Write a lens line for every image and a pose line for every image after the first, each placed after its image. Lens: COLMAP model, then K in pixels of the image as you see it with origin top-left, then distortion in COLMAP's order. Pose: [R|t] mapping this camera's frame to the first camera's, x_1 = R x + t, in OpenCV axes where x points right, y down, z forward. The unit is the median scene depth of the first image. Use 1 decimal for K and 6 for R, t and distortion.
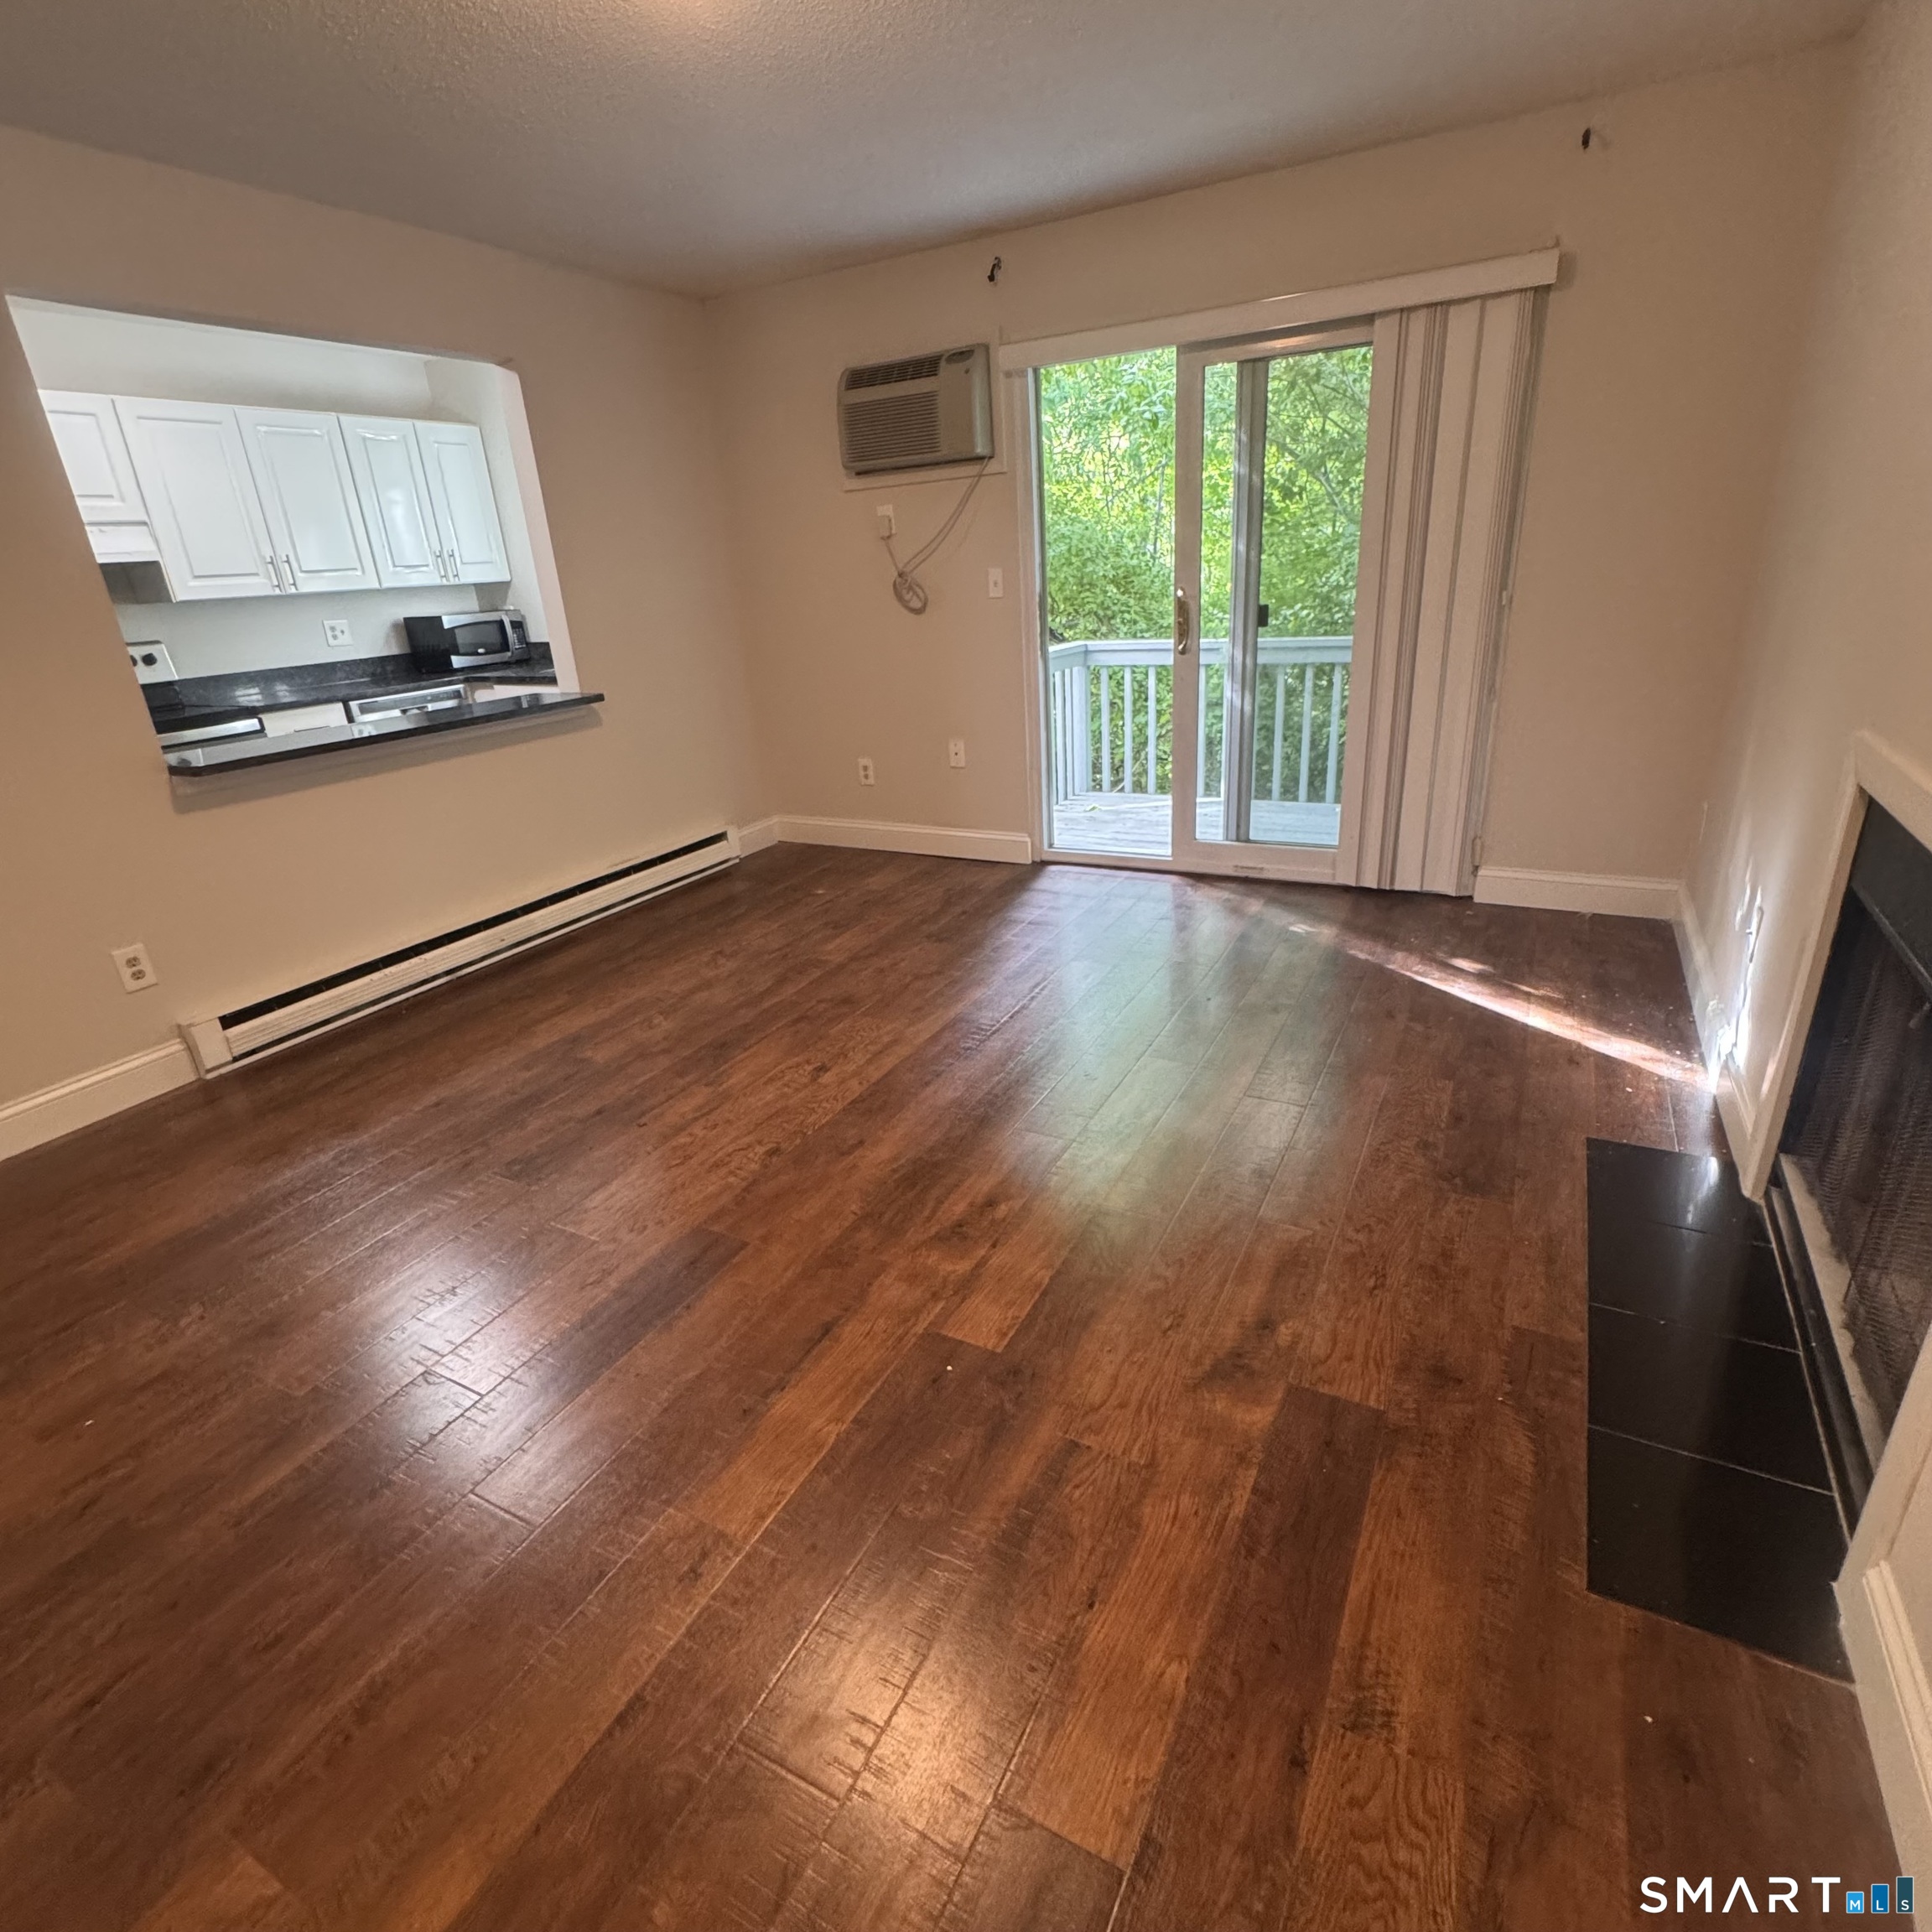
lens RADIAL K [[1034.1, 0, 970.0], [0, 1034.1, 967.6], [0, 0, 1]] dist [-0.003346, 0.000101]
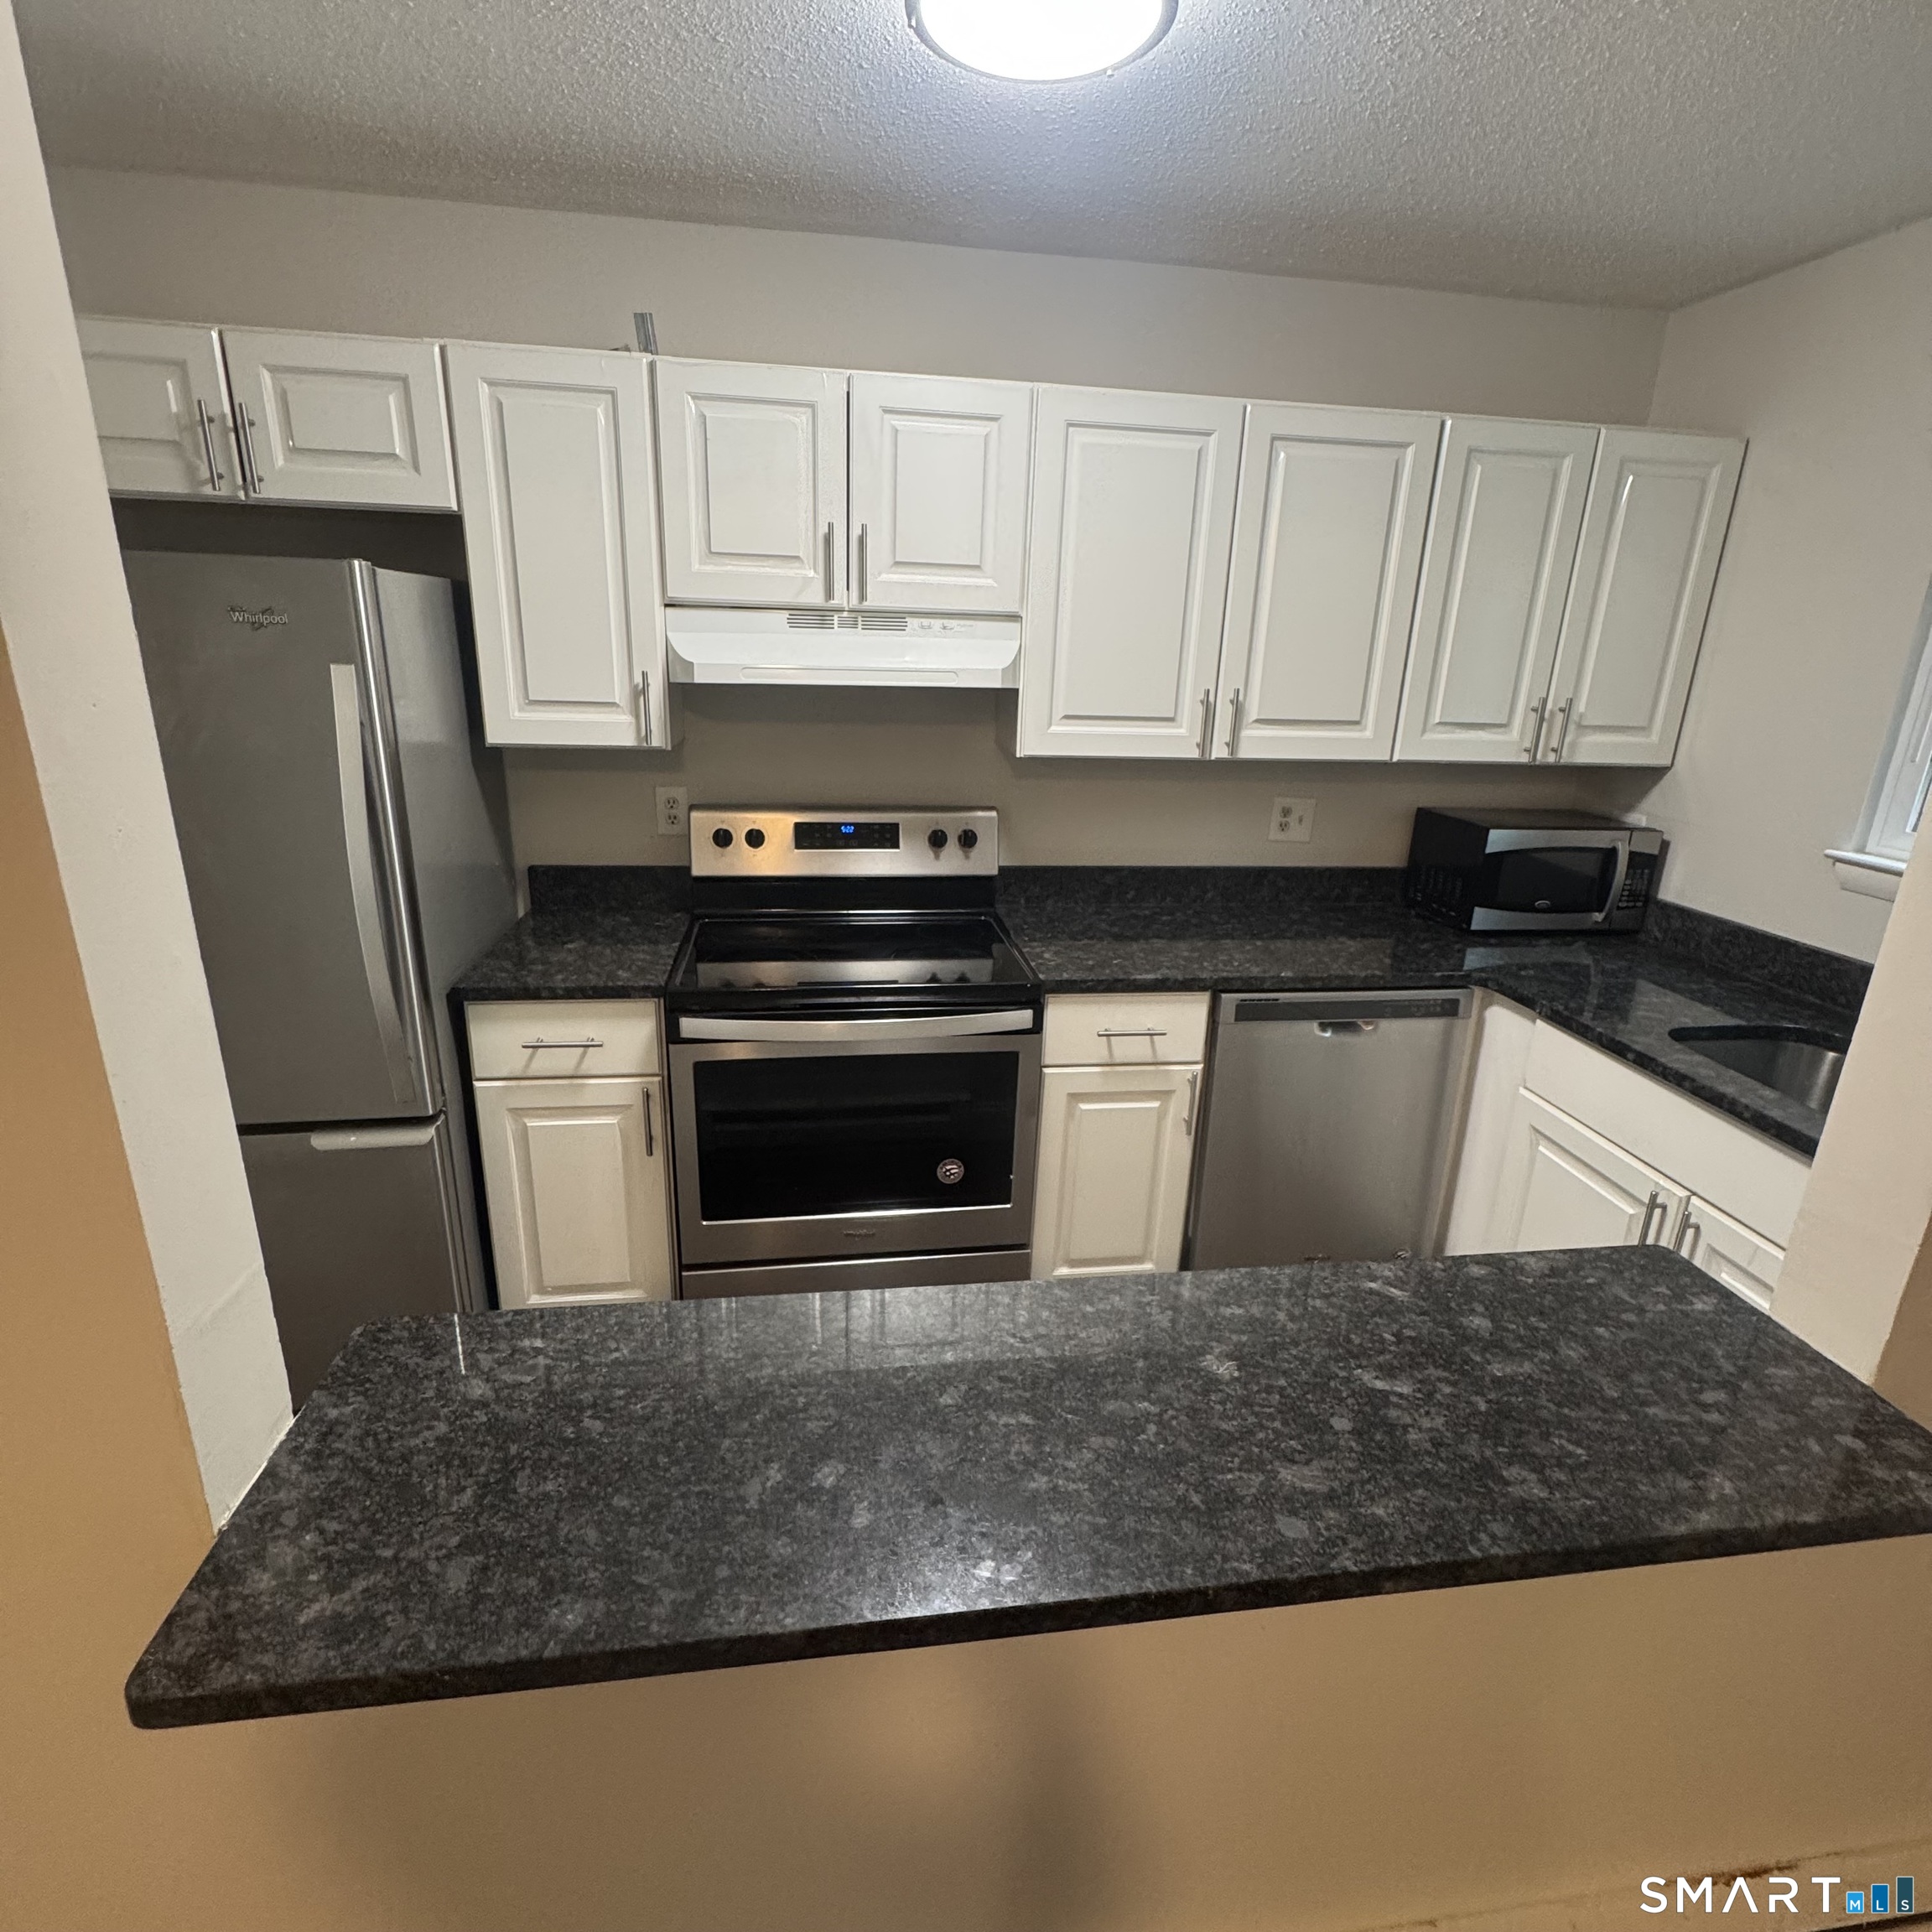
lens RADIAL K [[1034.1, 0, 970.0], [0, 1034.1, 967.6], [0, 0, 1]] dist [-0.003346, 0.000101]
pose [[0.596138, 0.318941, -0.736815, -0.663340], [-0.360174, 0.926424, 0.109608, -0.580768], [0.717561, 0.200040, 0.667151, 1.226449]]
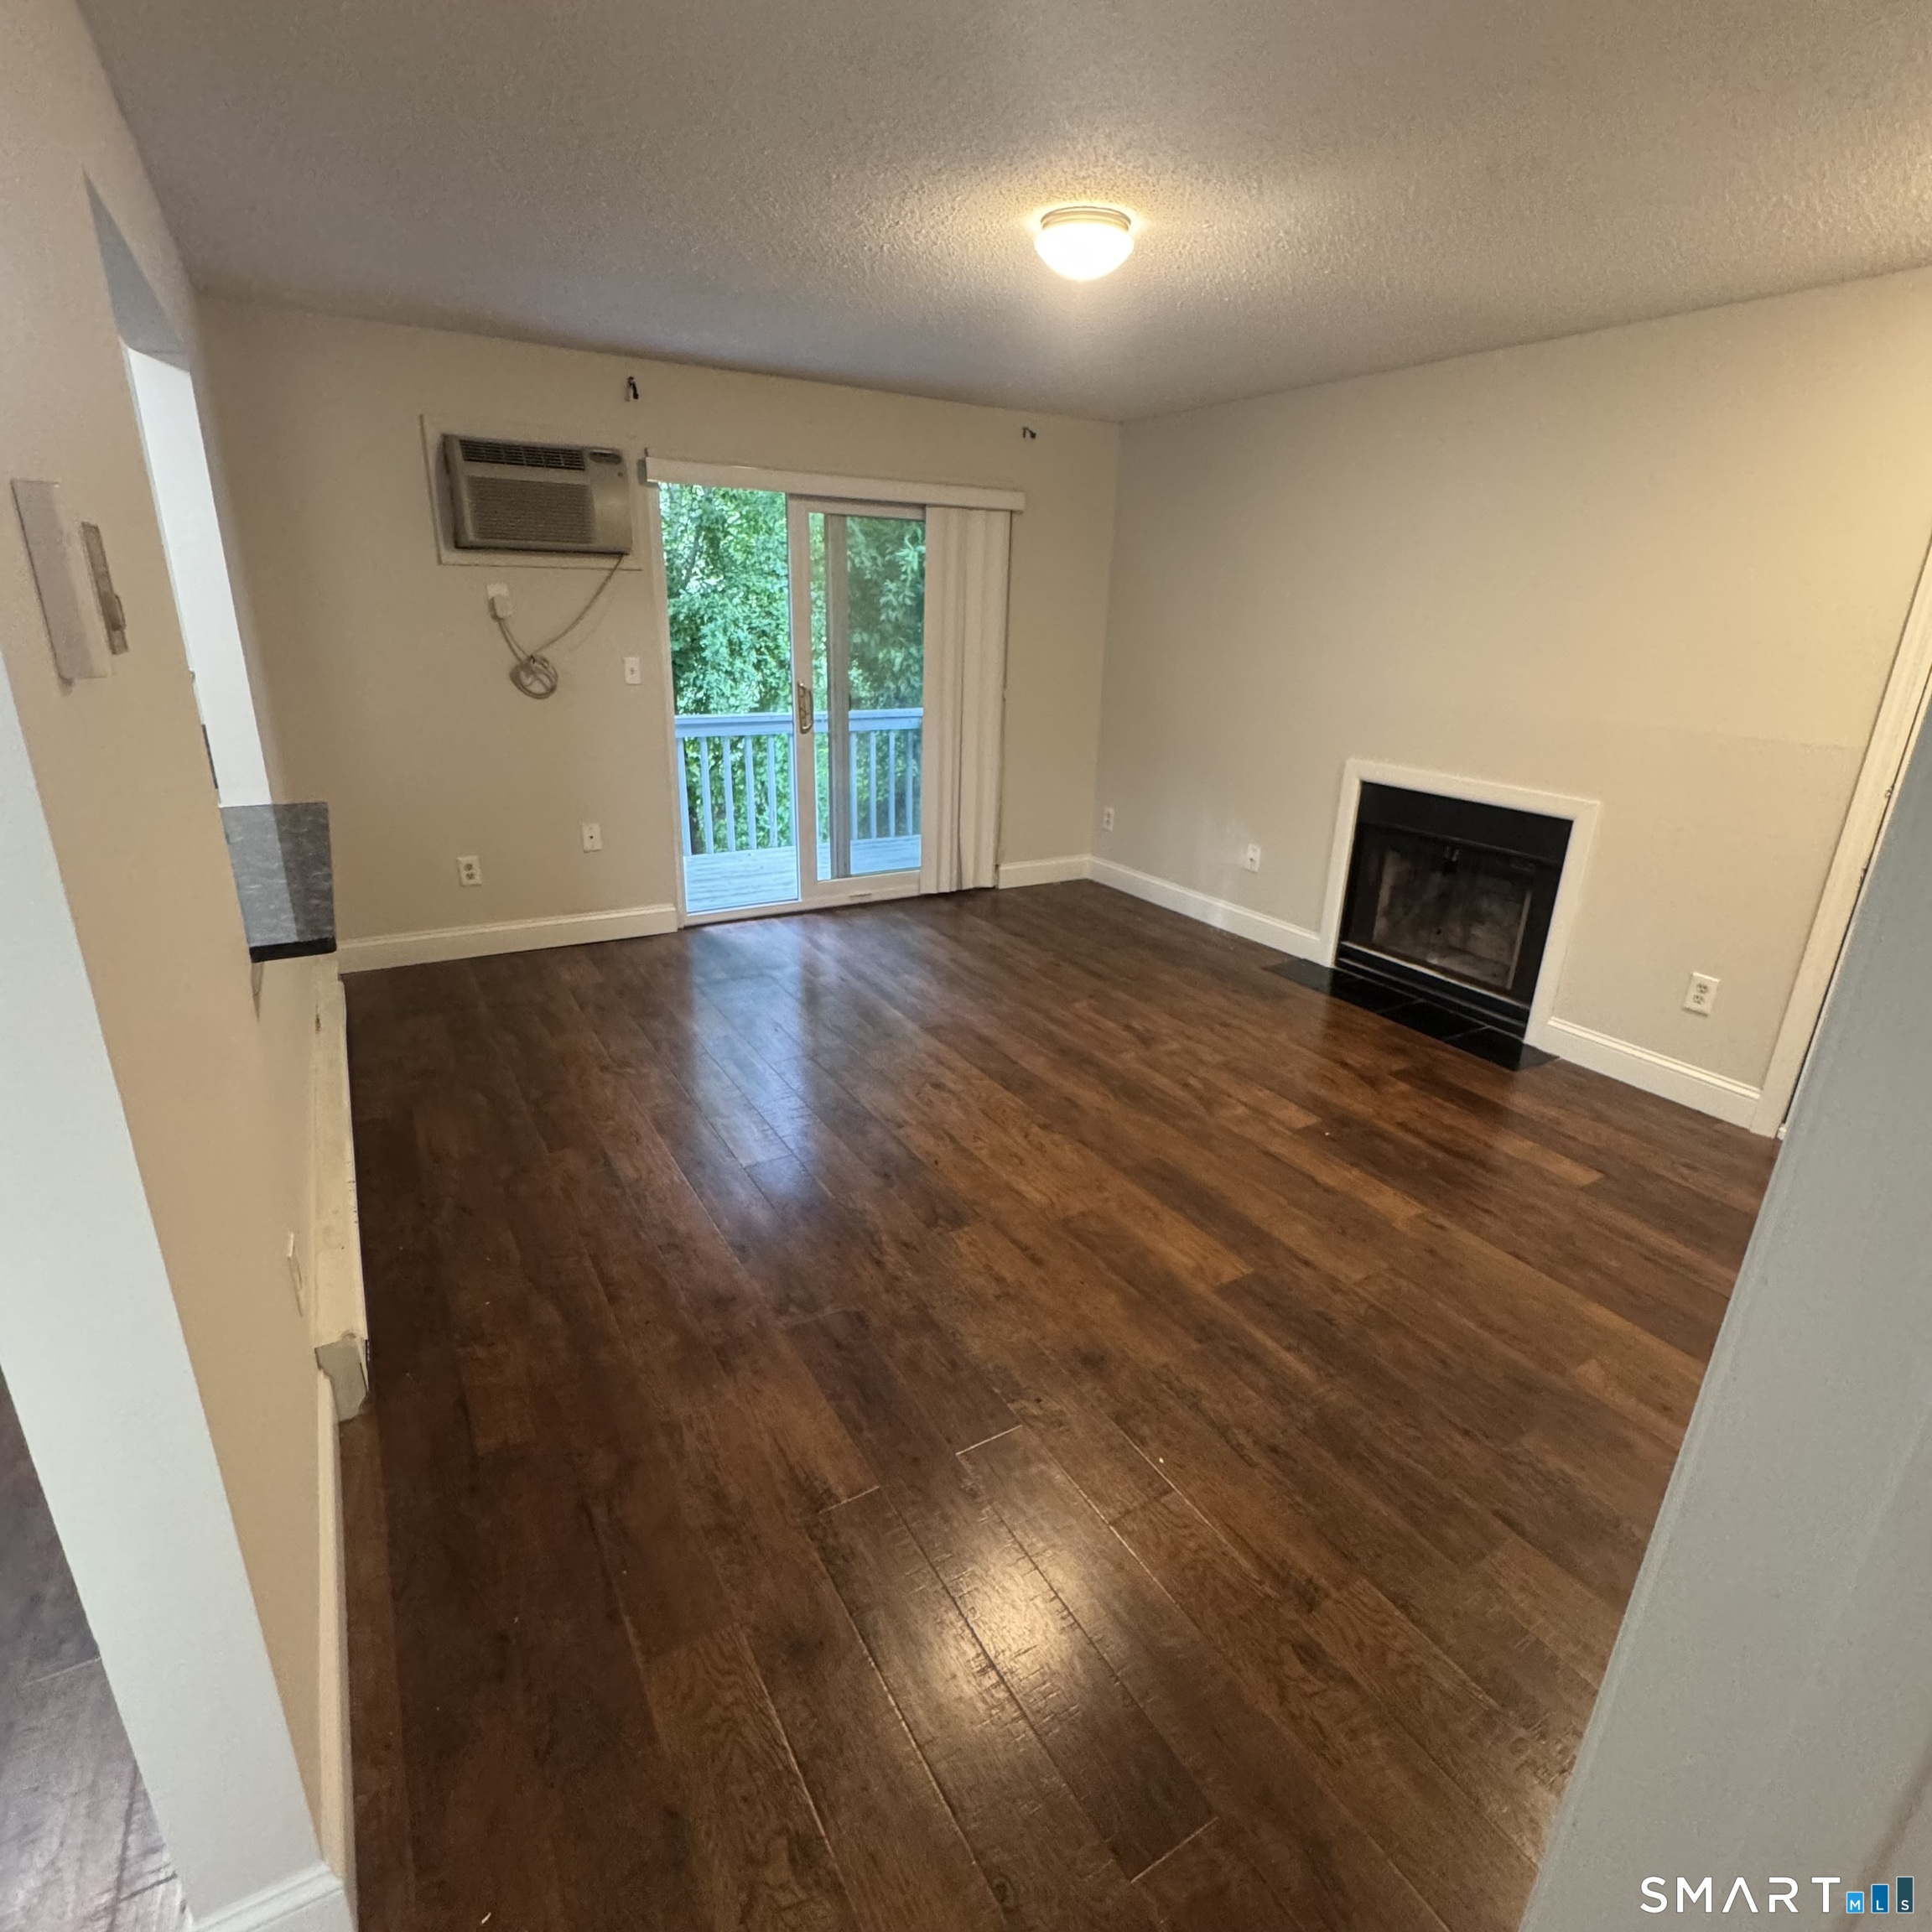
lens RADIAL K [[1034.1, 0, 970.0], [0, 1034.1, 967.6], [0, 0, 1]] dist [-0.003346, 0.000101]
pose [[0.510364, -0.213110, 0.833134, -1.440344], [0.261684, 0.961350, 0.085603, -0.164027], [-0.819176, 0.174329, 0.546406, 0.397757]]
